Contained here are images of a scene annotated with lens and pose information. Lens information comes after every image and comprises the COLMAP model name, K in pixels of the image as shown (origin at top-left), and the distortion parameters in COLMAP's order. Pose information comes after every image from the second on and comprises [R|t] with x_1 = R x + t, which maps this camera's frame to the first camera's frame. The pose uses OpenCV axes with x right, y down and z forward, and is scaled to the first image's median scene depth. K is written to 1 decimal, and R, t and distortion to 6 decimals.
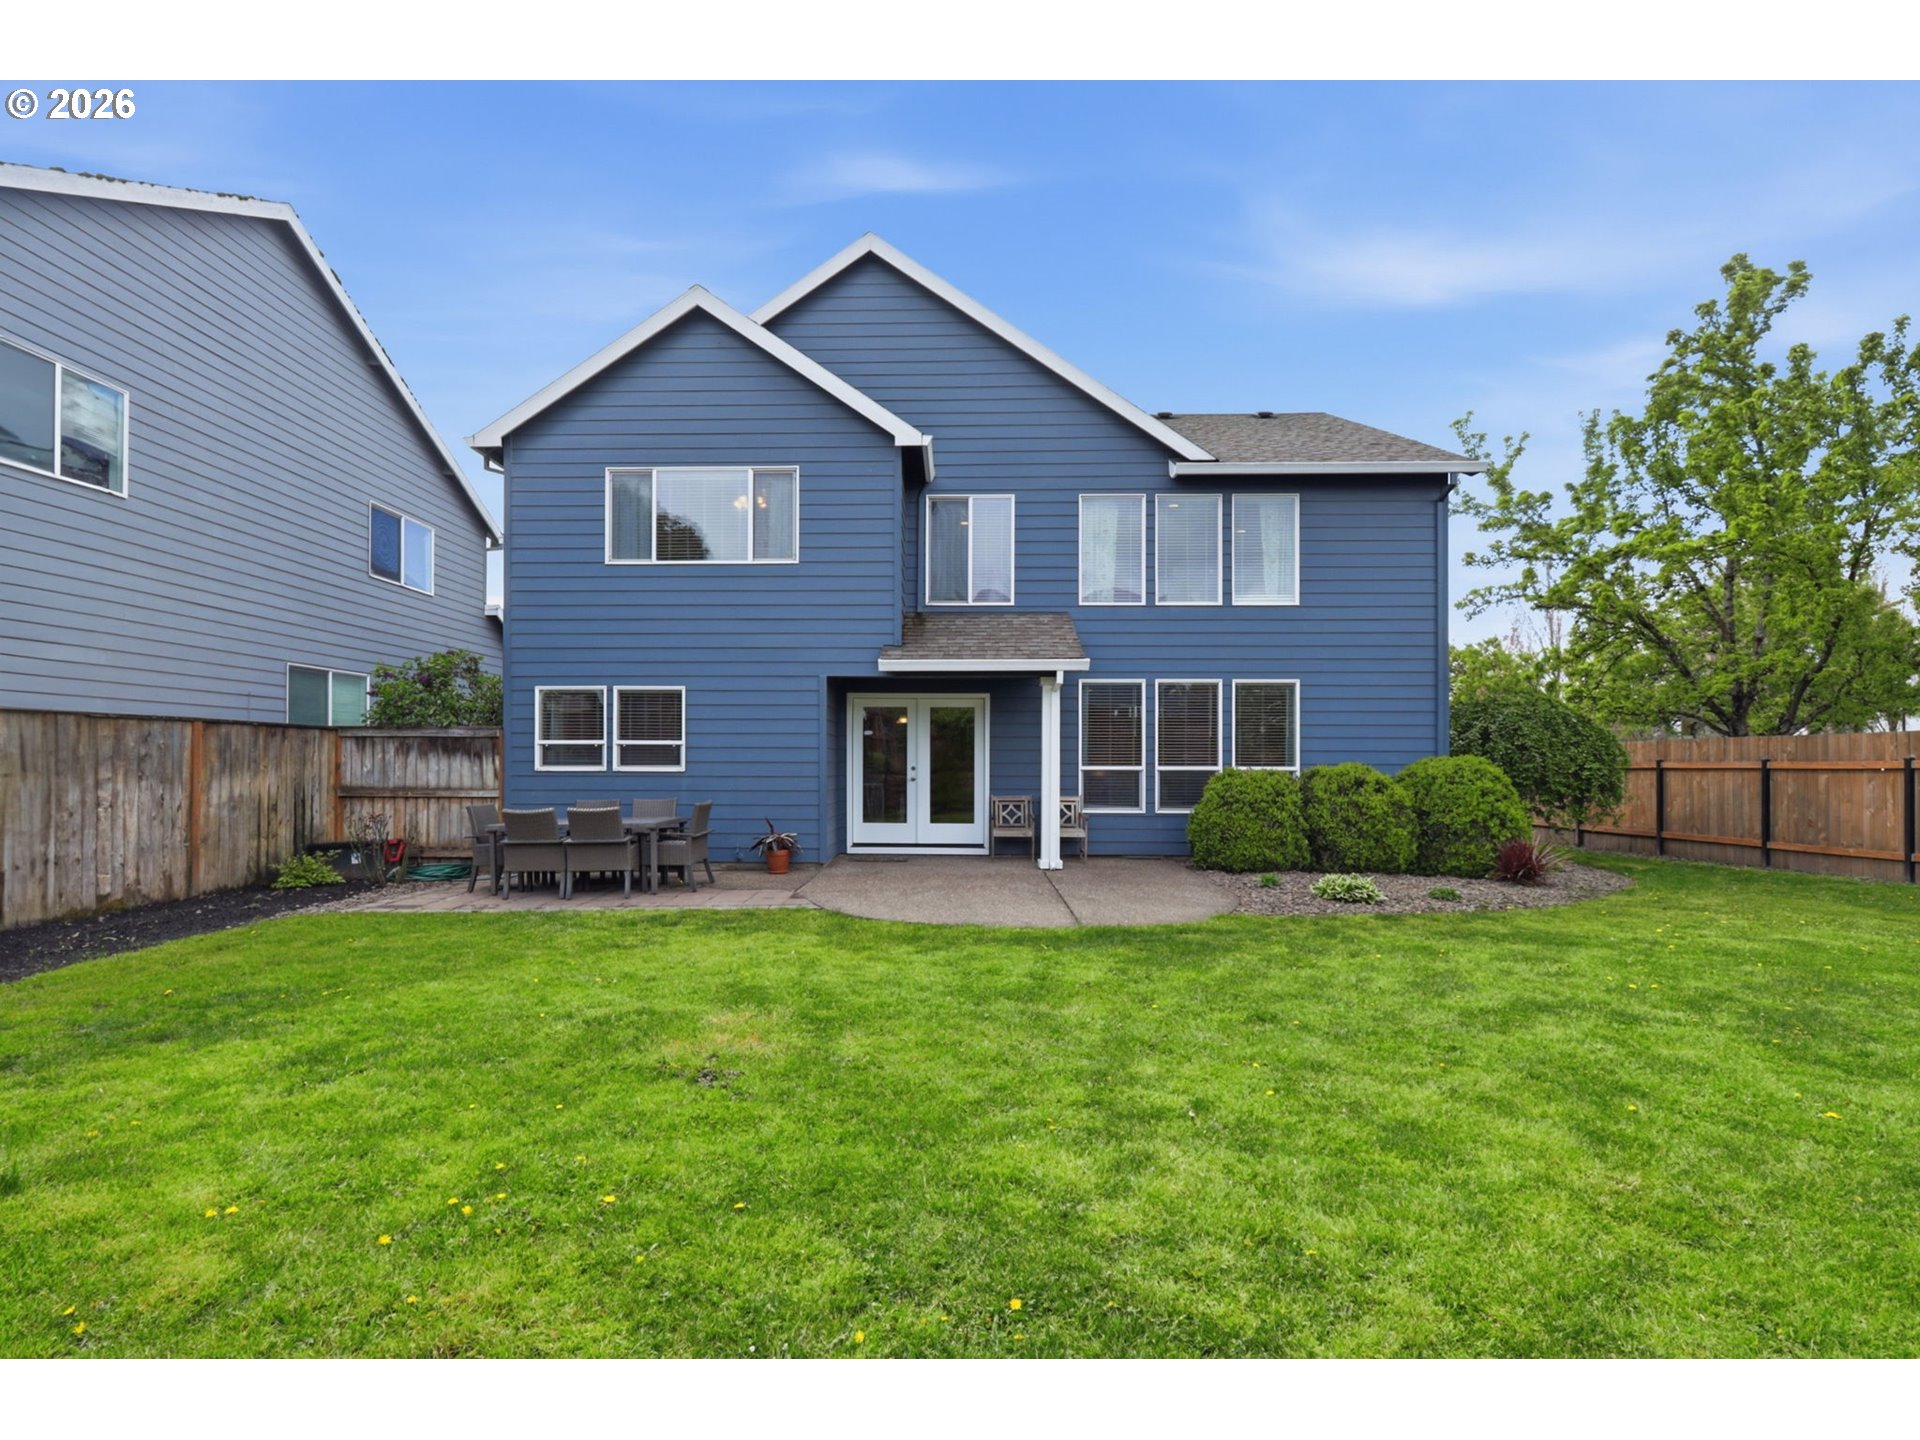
lens RADIAL K [[889.4, 0, 935.8], [0, 889.4, 719.4], [0, 0, 1]] dist [-0.002683, -0.000319]
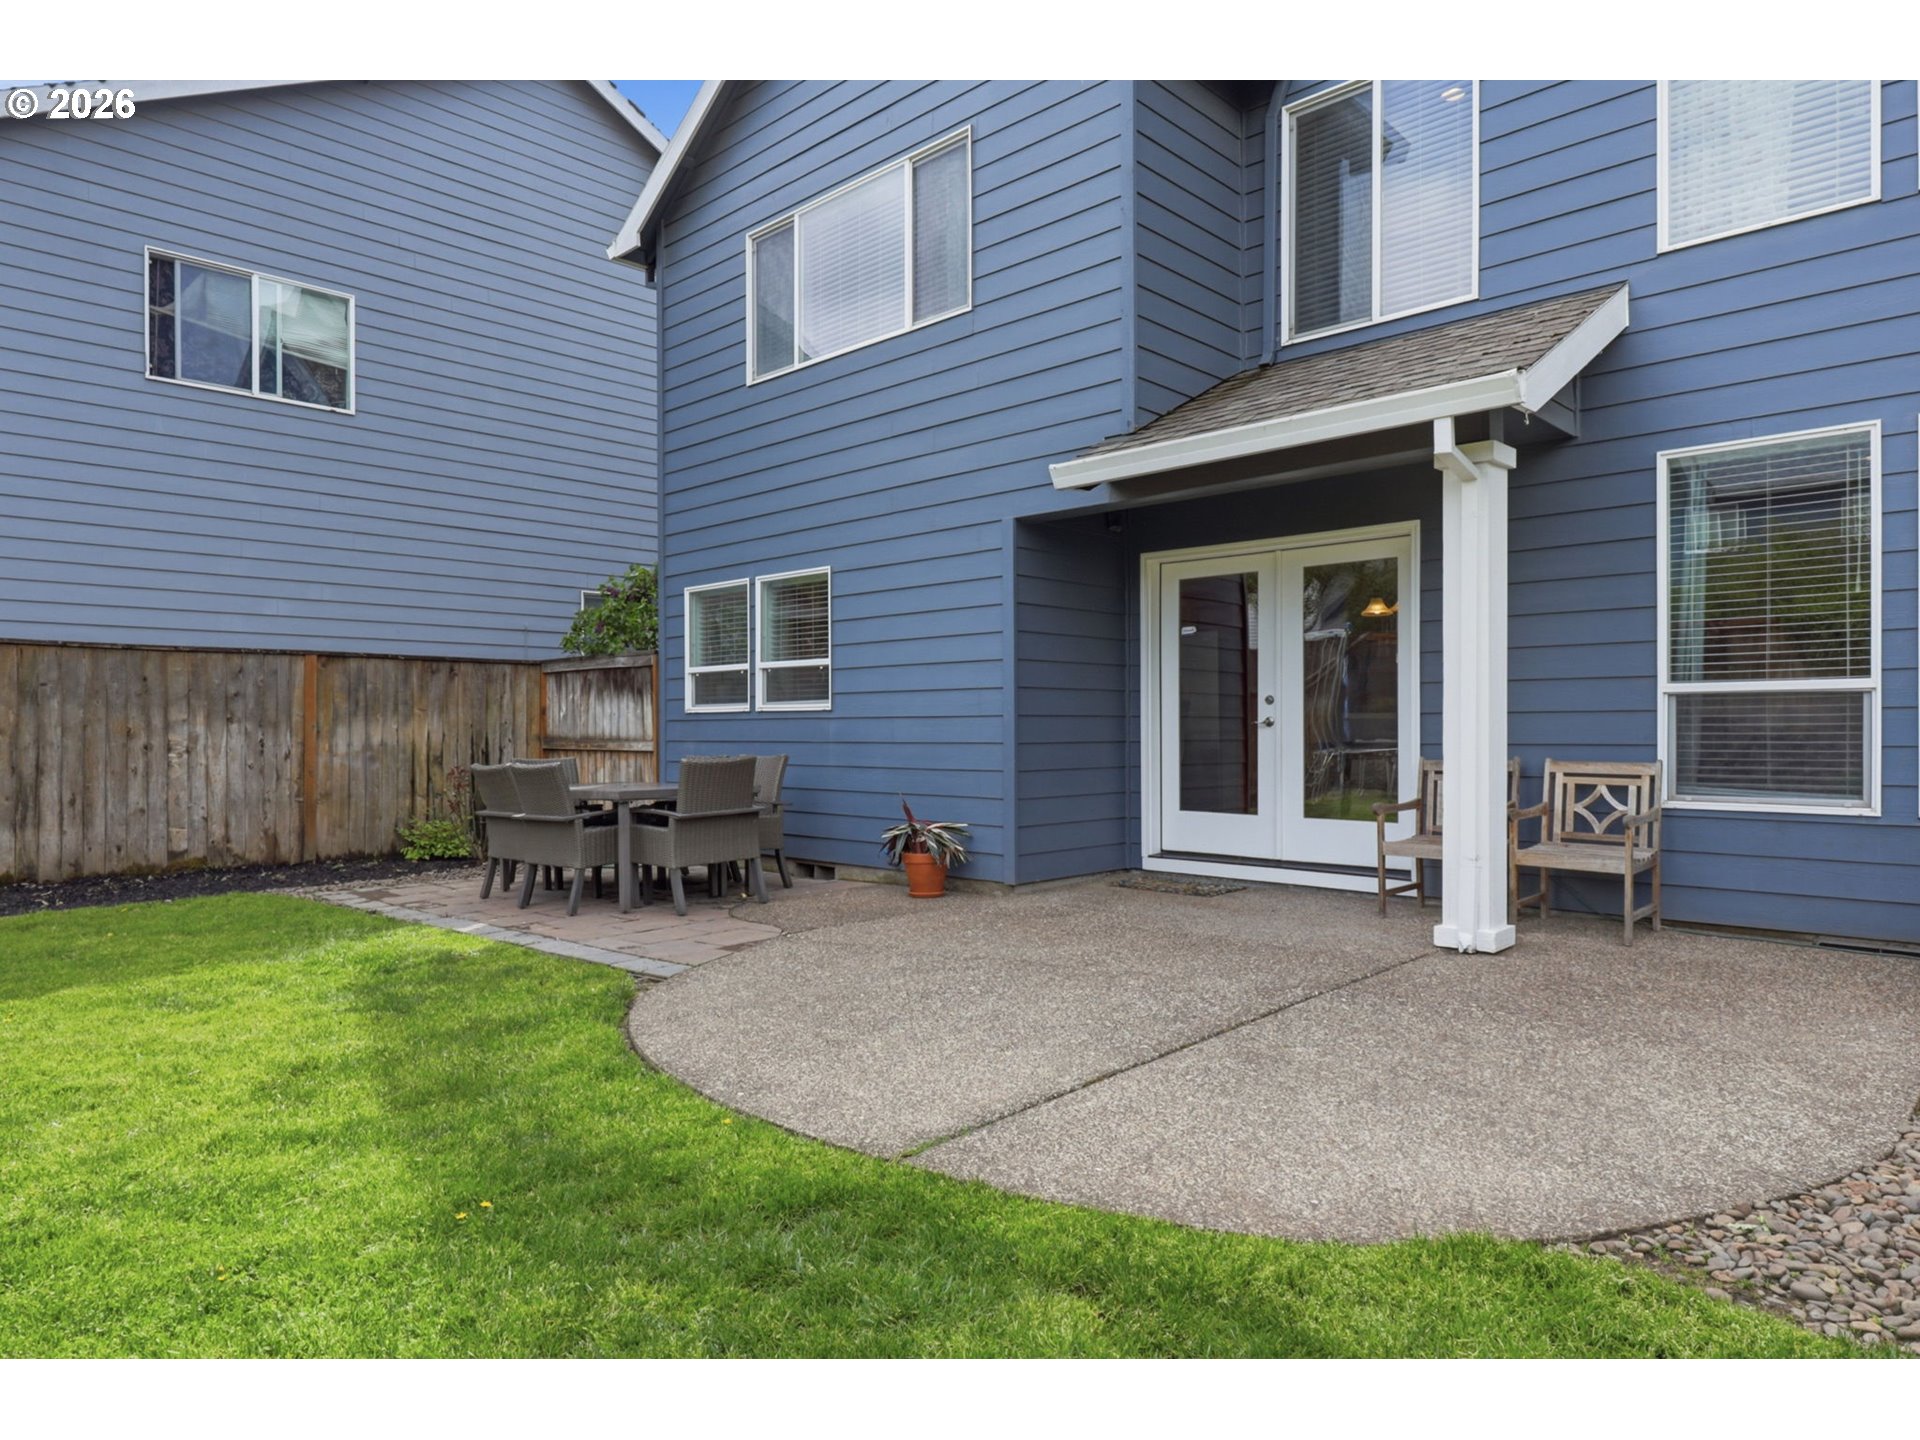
lens RADIAL K [[1176.4, 0, 958.5], [0, 1176.4, 705.3], [0, 0, 1]] dist [-0.000950, 0.000748]
pose [[0.734503, -0.020054, -0.678310, 0.338445], [0.038848, 0.999167, 0.012527, 0.053538], [0.677493, -0.035552, 0.734670, 0.528066]]
